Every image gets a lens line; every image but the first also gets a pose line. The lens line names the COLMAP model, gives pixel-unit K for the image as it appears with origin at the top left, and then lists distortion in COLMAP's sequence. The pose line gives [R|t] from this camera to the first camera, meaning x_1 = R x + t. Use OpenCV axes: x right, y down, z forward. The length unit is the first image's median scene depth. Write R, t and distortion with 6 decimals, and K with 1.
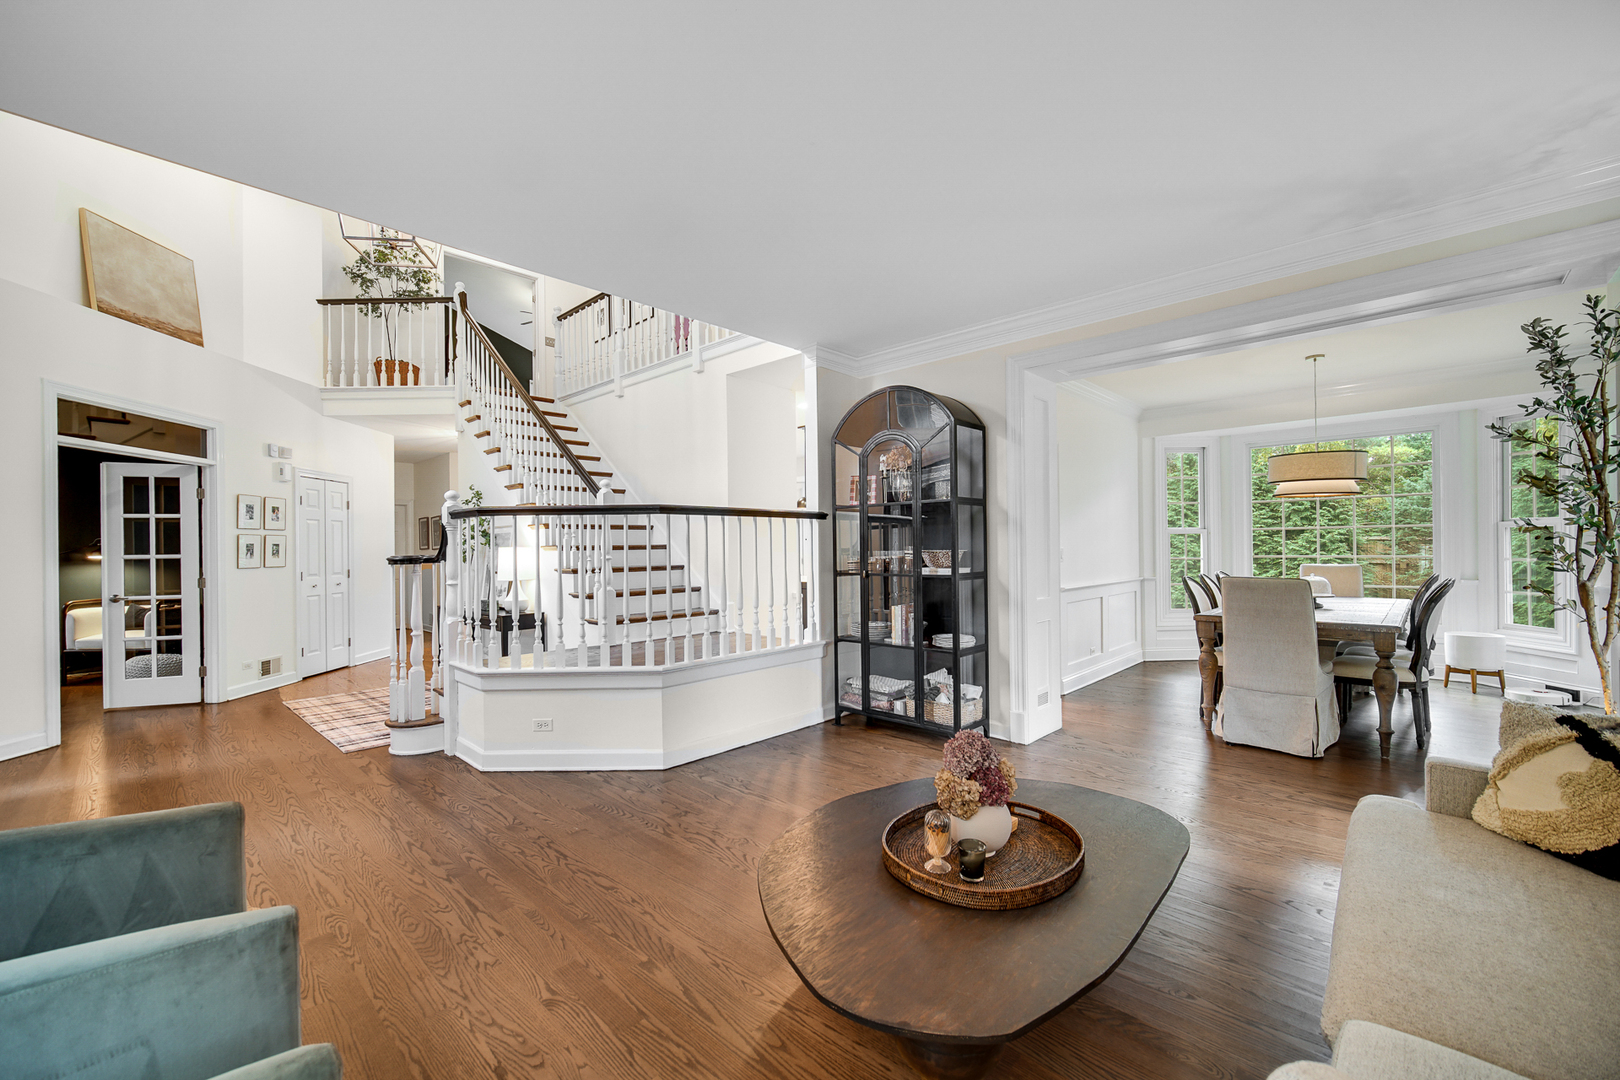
lens RADIAL K [[661.3, 0, 795.8], [0, 661.3, 546.8], [0, 0, 1]] dist [-0.001005, -0.000023]
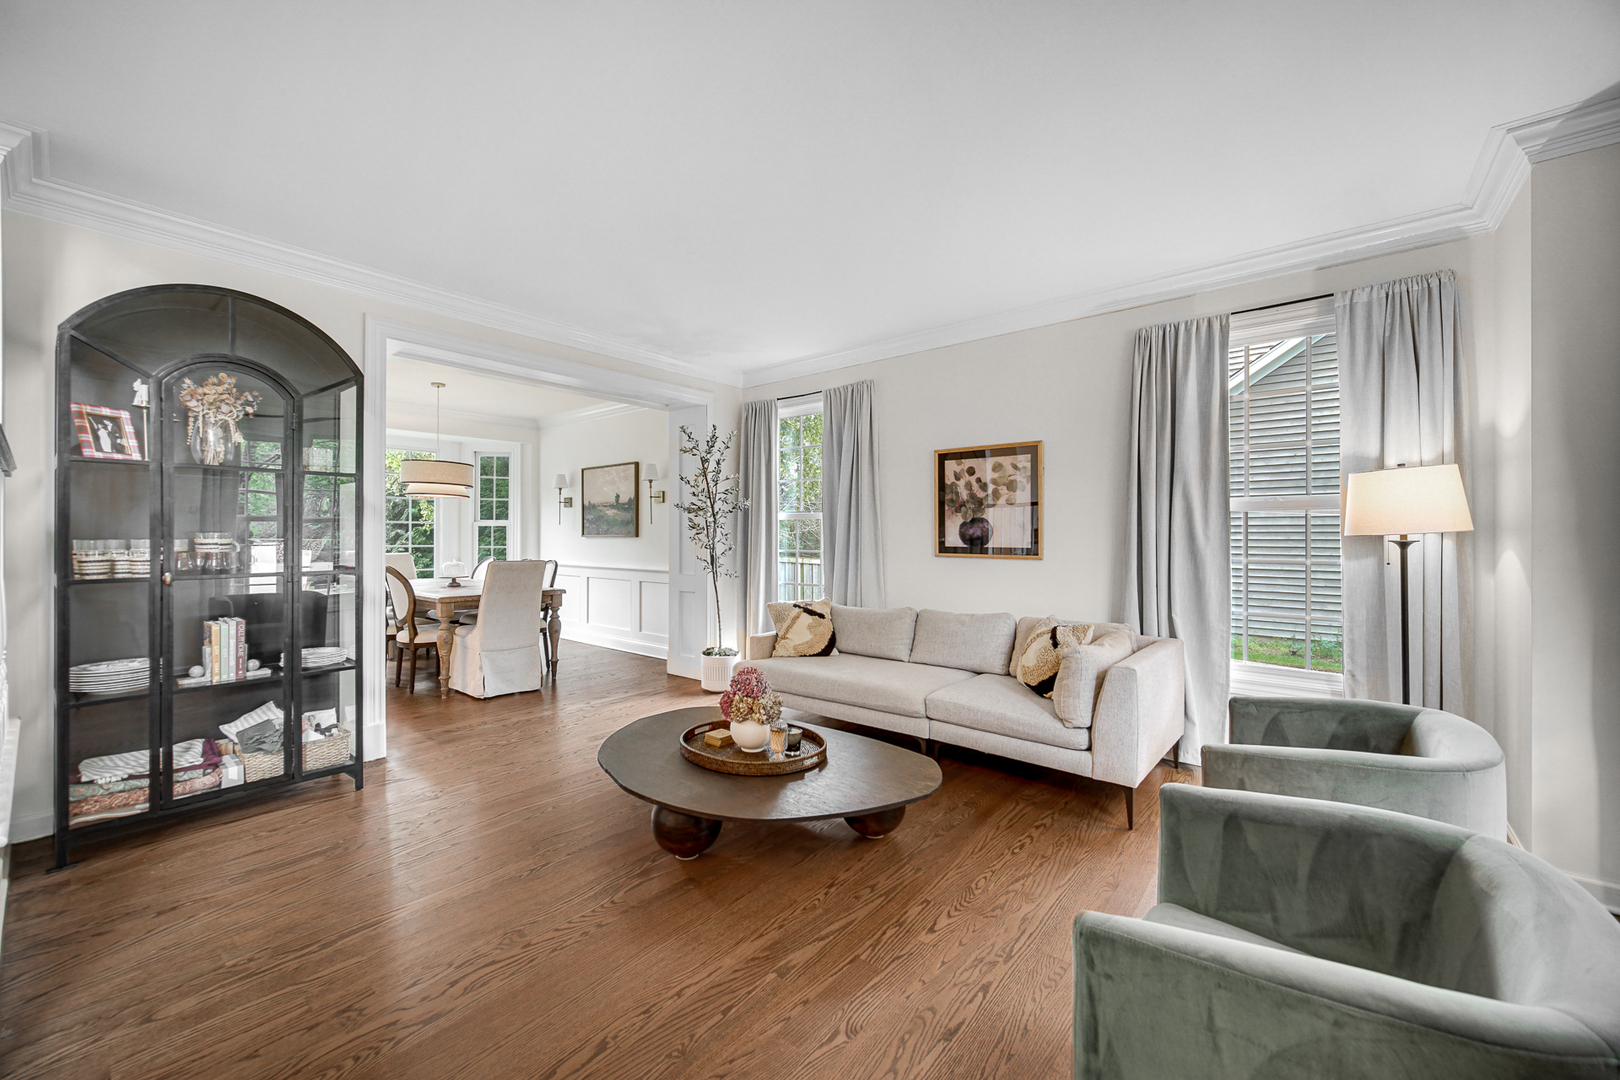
lens RADIAL K [[641.9, 0, 795.6], [0, 641.9, 533.1], [0, 0, 1]] dist [-0.001266, 0.000046]
pose [[-0.068970, 0.012889, 0.997536, -0.729919], [-0.000454, 0.999916, -0.012951, 0.009540], [-0.997619, -0.001346, -0.068958, 0.661905]]
